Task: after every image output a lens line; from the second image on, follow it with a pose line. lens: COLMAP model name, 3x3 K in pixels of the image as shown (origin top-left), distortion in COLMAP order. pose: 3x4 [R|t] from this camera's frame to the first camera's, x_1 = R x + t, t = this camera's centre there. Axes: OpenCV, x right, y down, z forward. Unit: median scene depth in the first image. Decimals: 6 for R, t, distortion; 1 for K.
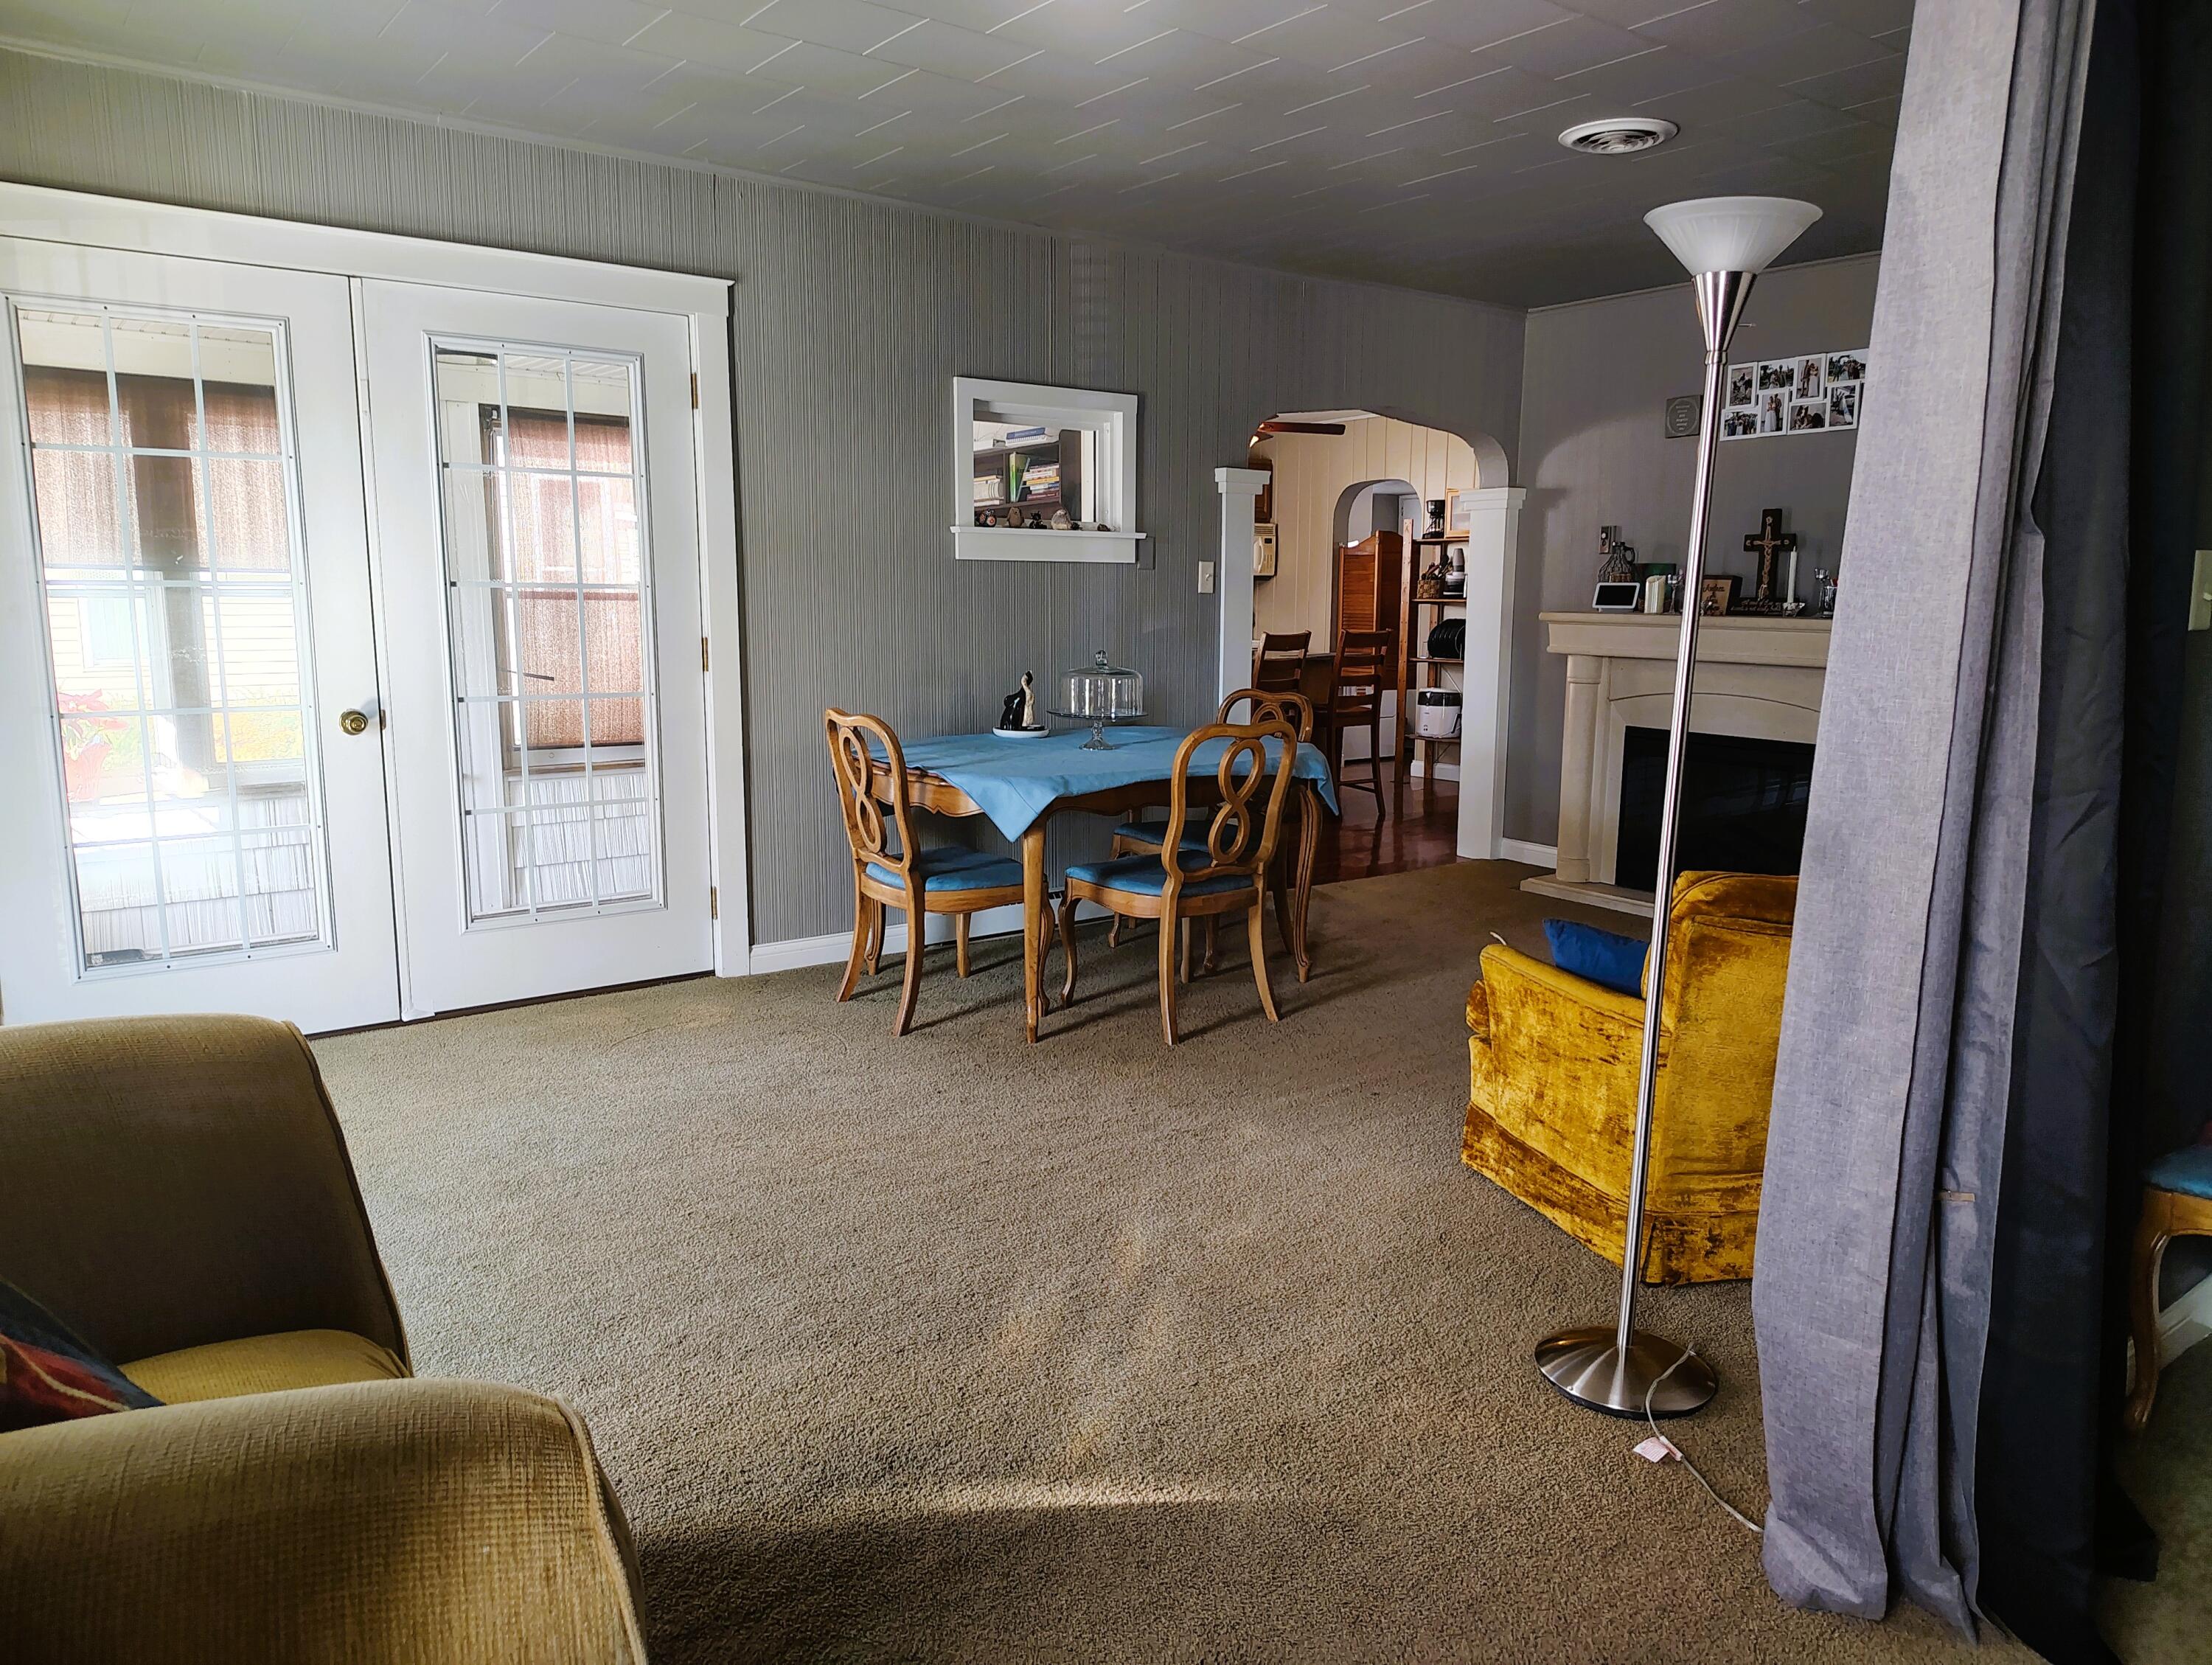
lens RADIAL K [[1537.3, 0, 1091.0], [0, 1537.3, 873.7], [0, 0, 1]] dist [0.042346, -0.033609]
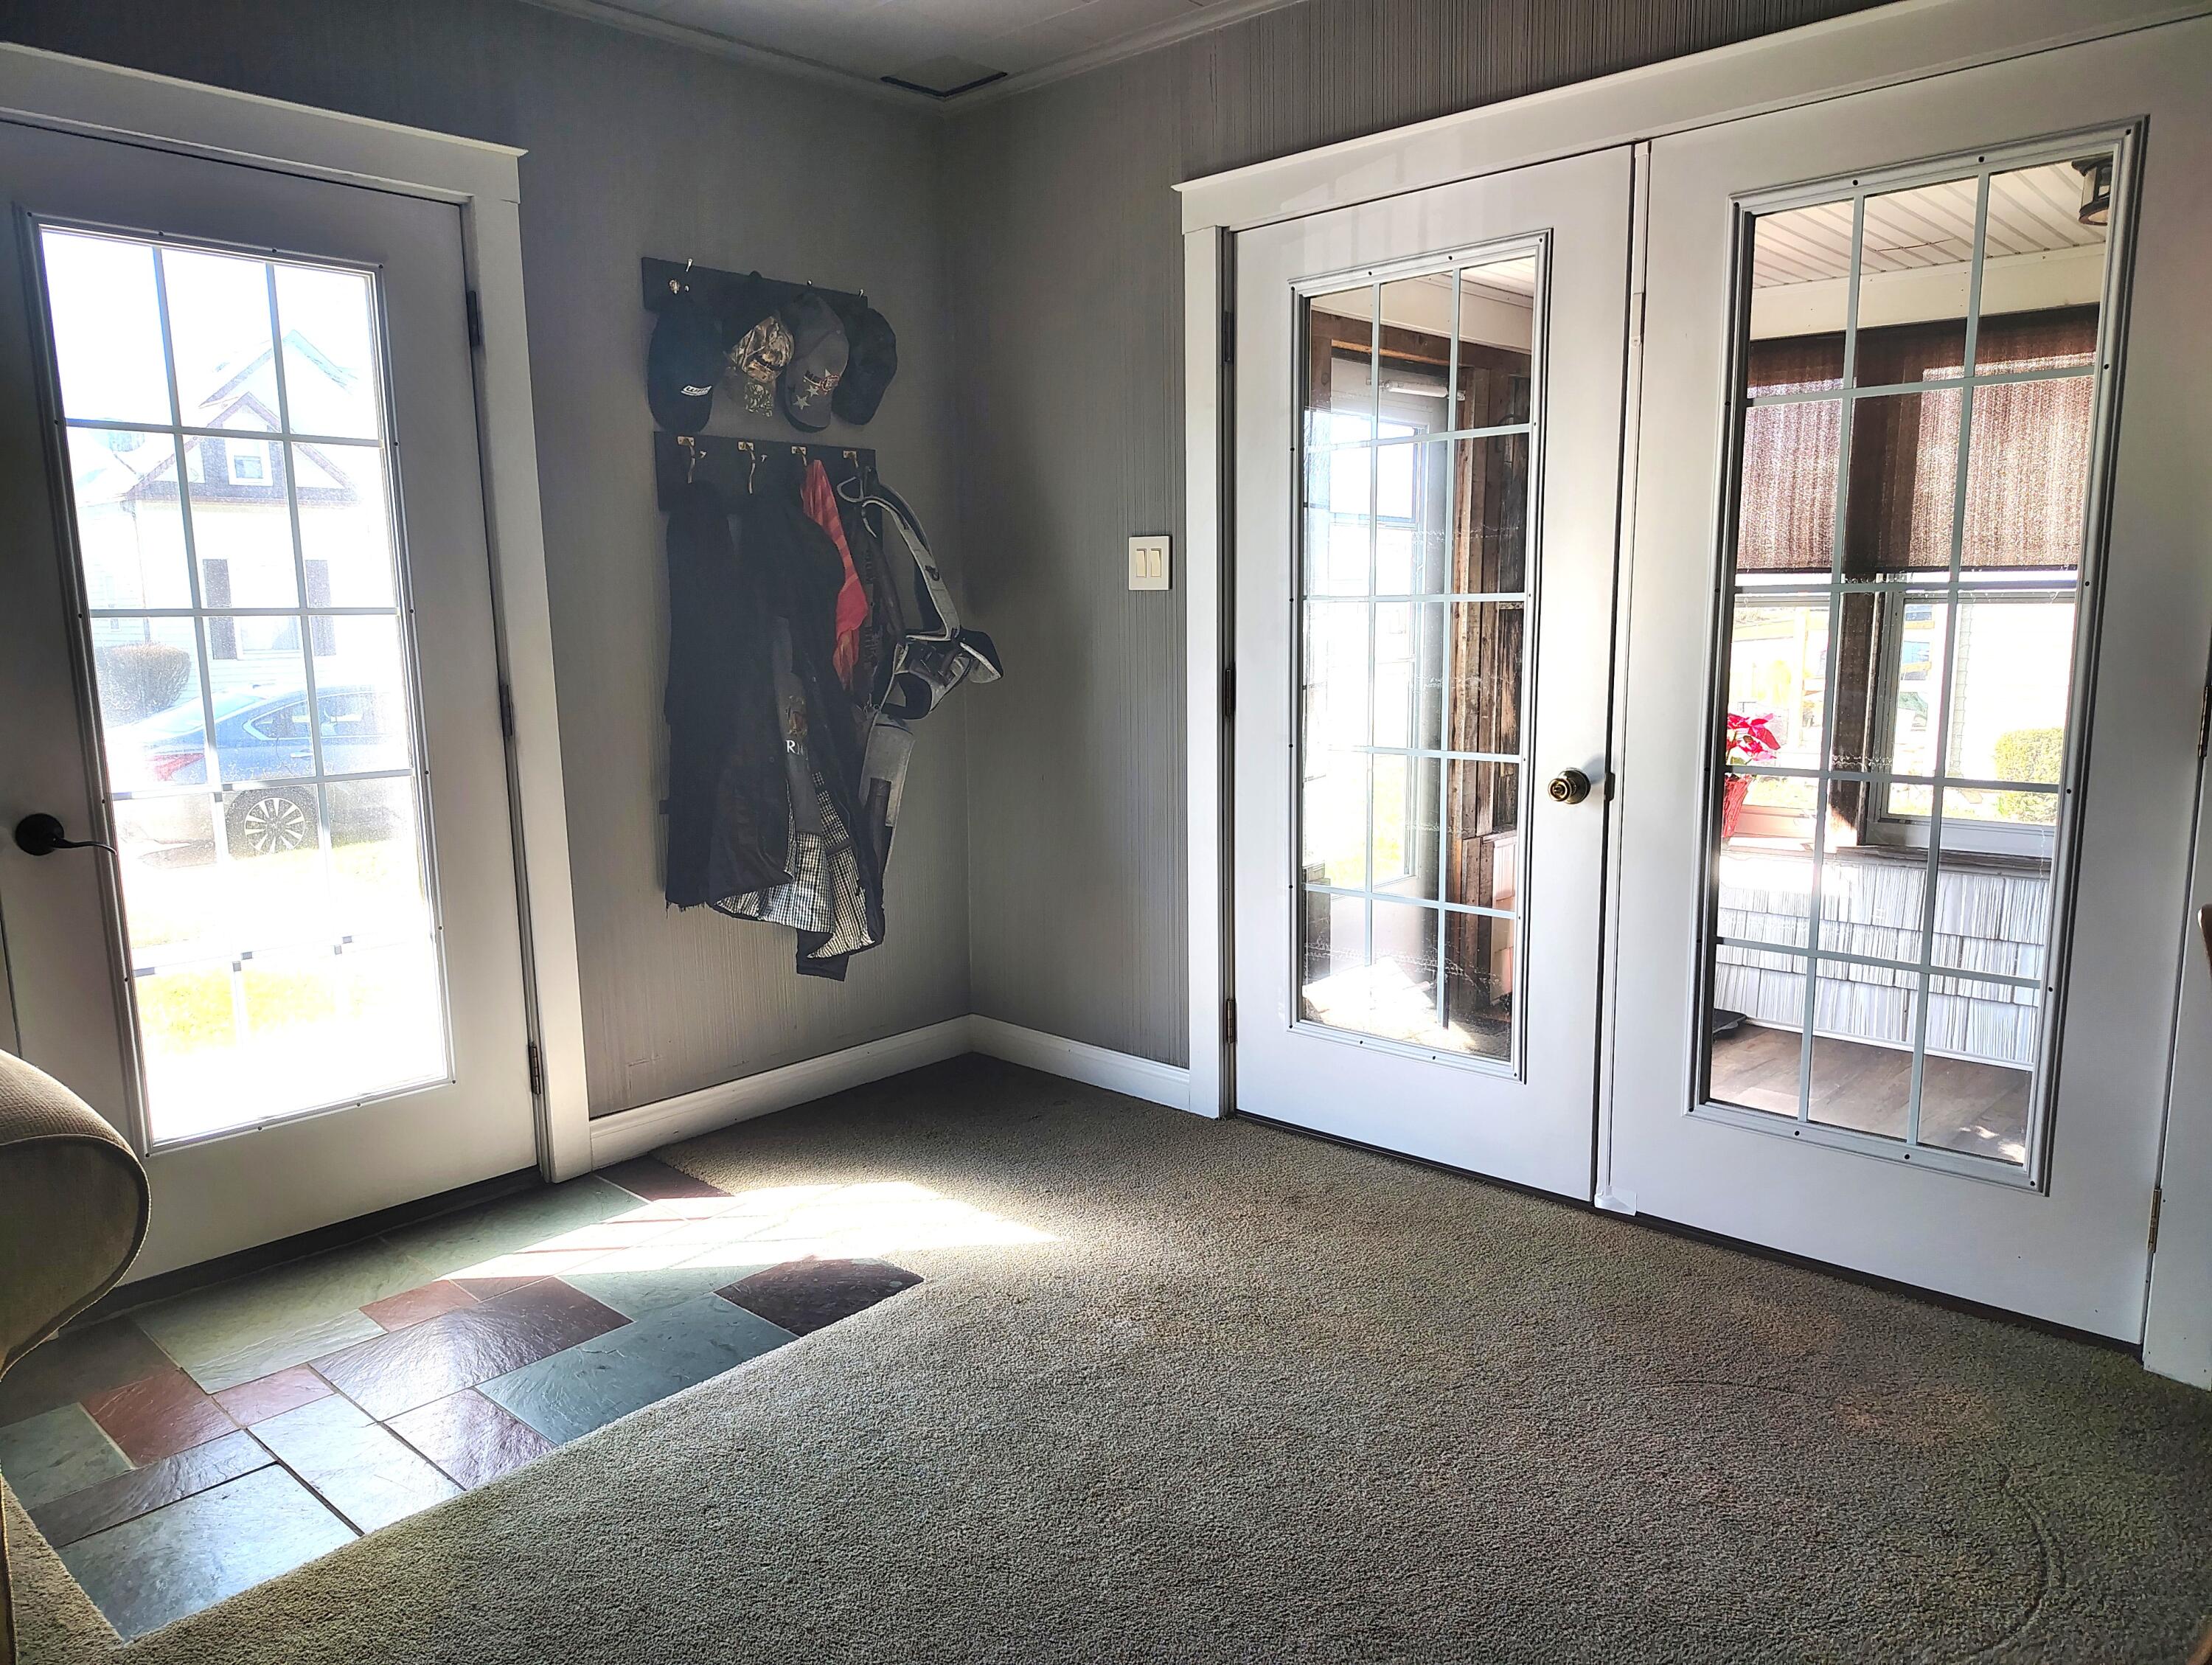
lens RADIAL K [[1537.3, 0, 1091.0], [0, 1537.3, 873.7], [0, 0, 1]] dist [0.042346, -0.033609]
pose [[0.179226, 0.171447, -0.968754, 0.174936], [-0.167321, 0.975664, 0.141715, -0.114240], [0.969475, 0.136694, 0.203551, 0.601228]]
